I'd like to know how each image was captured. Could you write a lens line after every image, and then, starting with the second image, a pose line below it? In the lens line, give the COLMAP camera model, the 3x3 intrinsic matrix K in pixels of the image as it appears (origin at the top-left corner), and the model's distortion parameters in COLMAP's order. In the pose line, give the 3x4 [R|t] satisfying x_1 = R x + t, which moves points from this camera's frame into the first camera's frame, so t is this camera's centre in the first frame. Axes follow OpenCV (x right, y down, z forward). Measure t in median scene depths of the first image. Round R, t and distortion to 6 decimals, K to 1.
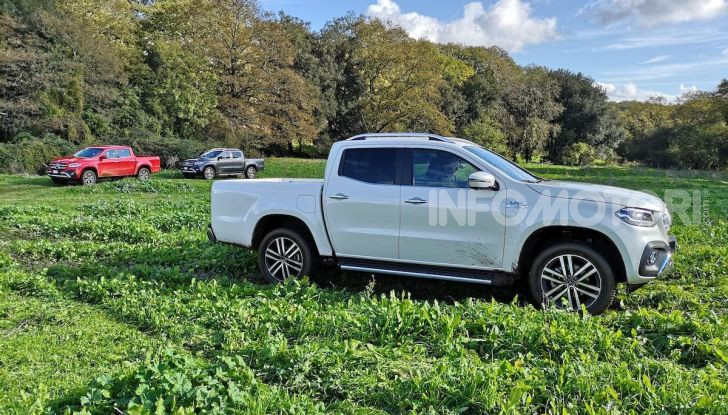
lens RADIAL K [[558.0, 0, 364.0], [0, 558.0, 207.5], [0, 0, 1]] dist [0.006298, -0.002399]
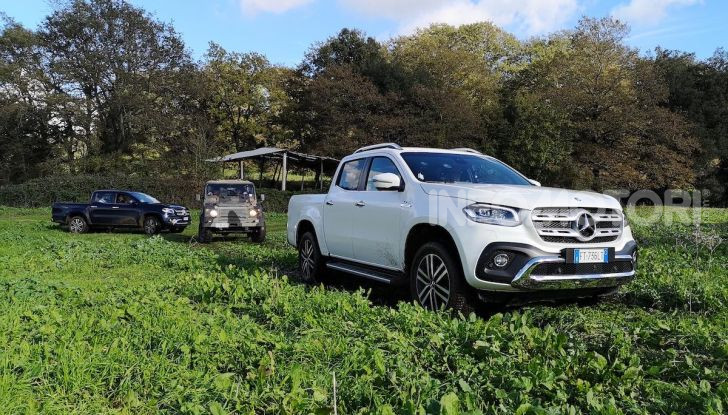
lens RADIAL K [[558.0, 0, 364.0], [0, 558.0, 207.5], [0, 0, 1]] dist [0.006298, -0.002399]
pose [[0.760504, -0.002026, -0.649330, 0.812579], [-0.059956, 0.995504, -0.073328, 0.074416], [0.646559, 0.094698, 0.756964, 0.184390]]
